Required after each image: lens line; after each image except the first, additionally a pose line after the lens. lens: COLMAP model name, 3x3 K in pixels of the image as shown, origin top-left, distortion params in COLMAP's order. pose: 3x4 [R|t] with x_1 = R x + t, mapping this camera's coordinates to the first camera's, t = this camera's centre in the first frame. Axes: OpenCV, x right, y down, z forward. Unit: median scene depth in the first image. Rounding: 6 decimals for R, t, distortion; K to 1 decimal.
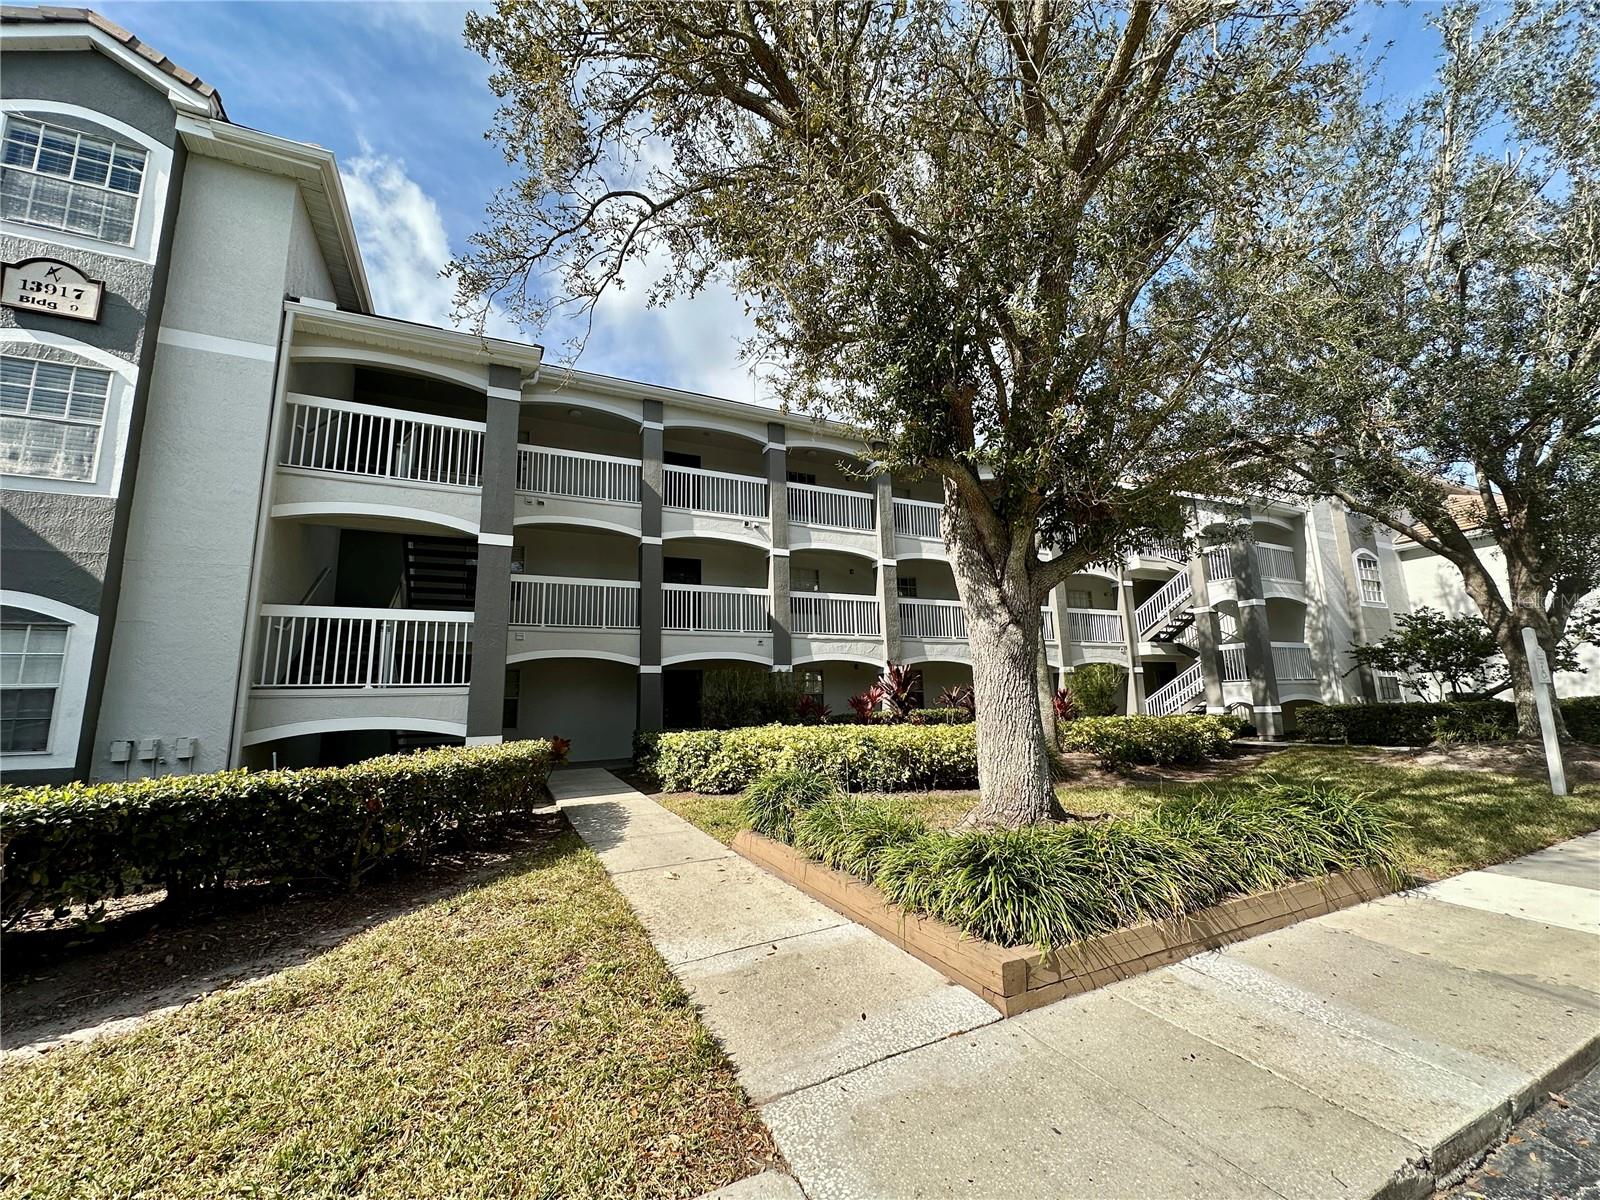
lens RADIAL K [[638.2, 0, 801.9], [0, 638.2, 599.3], [0, 0, 1]] dist [-0.001632, 0.000391]
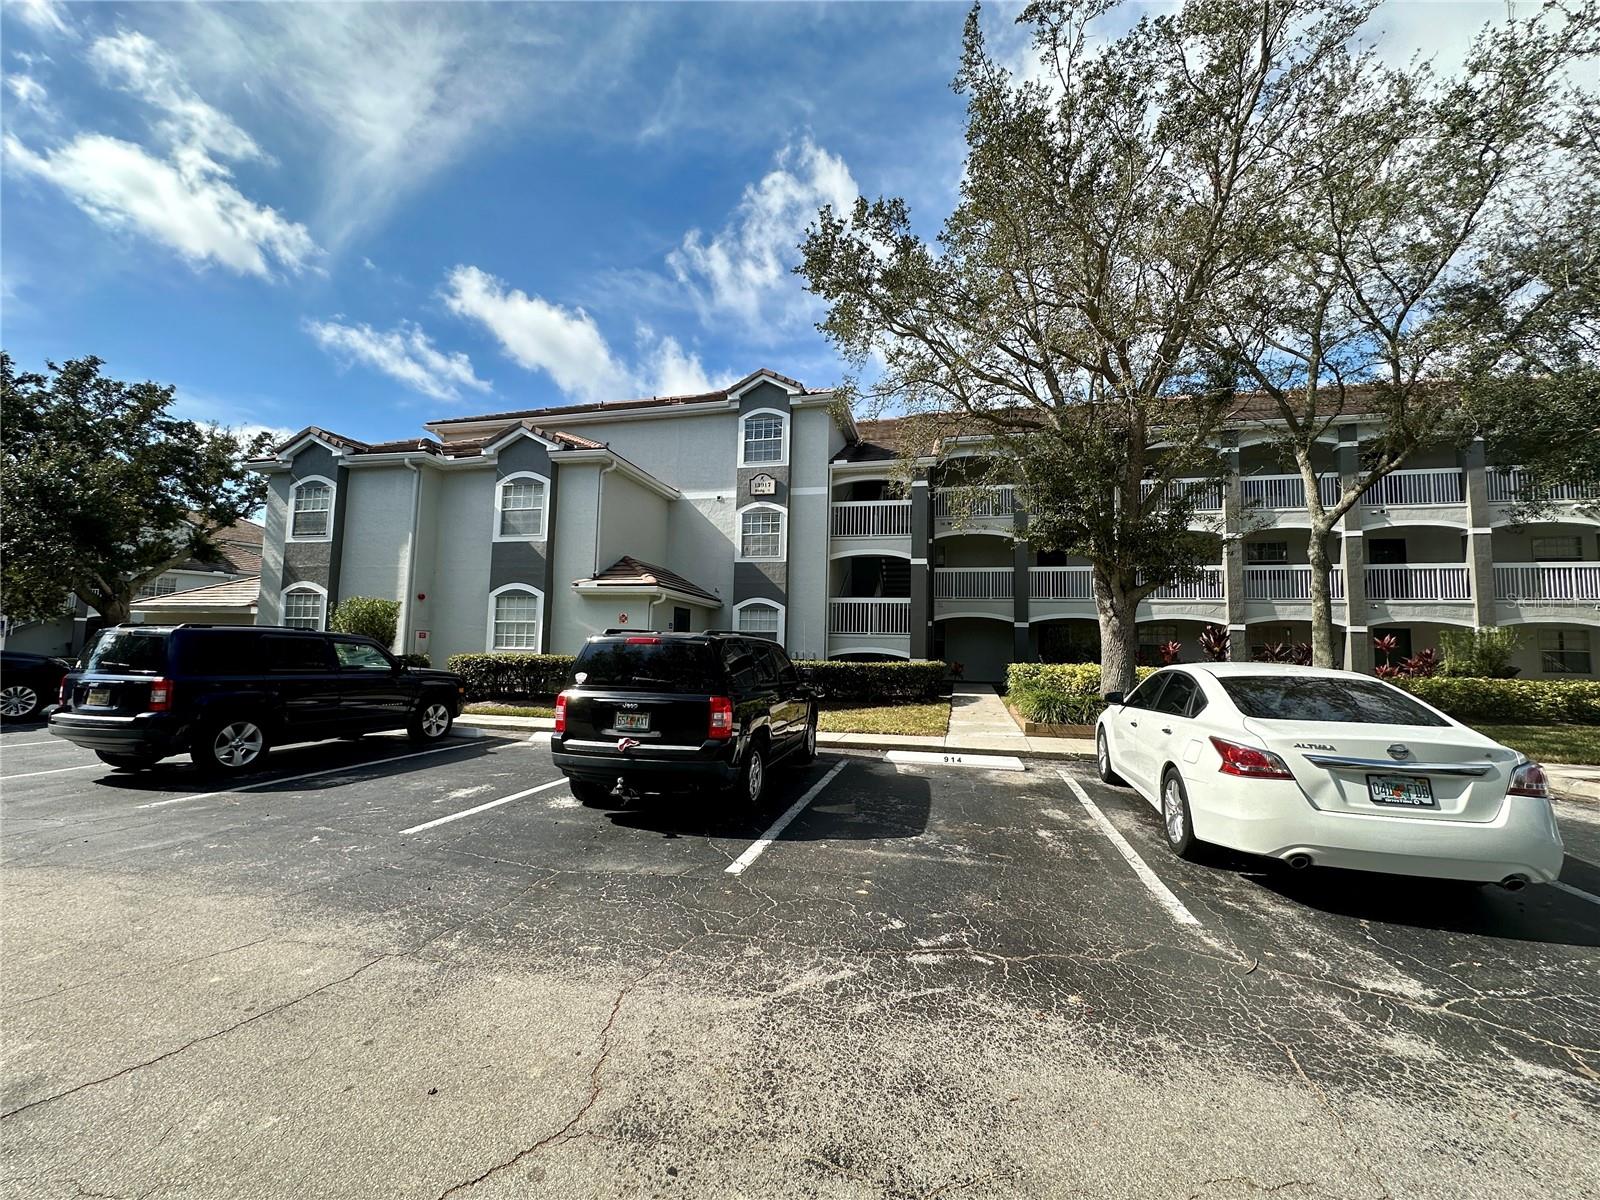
lens RADIAL K [[638.2, 0, 800.4], [0, 638.2, 599.6], [0, 0, 1]] dist [-0.001632, 0.000391]
pose [[0.768832, -0.005695, -0.639425, 0.531941], [0.064166, 0.995600, 0.068285, -0.141573], [0.636223, -0.093529, 0.765815, -0.805328]]
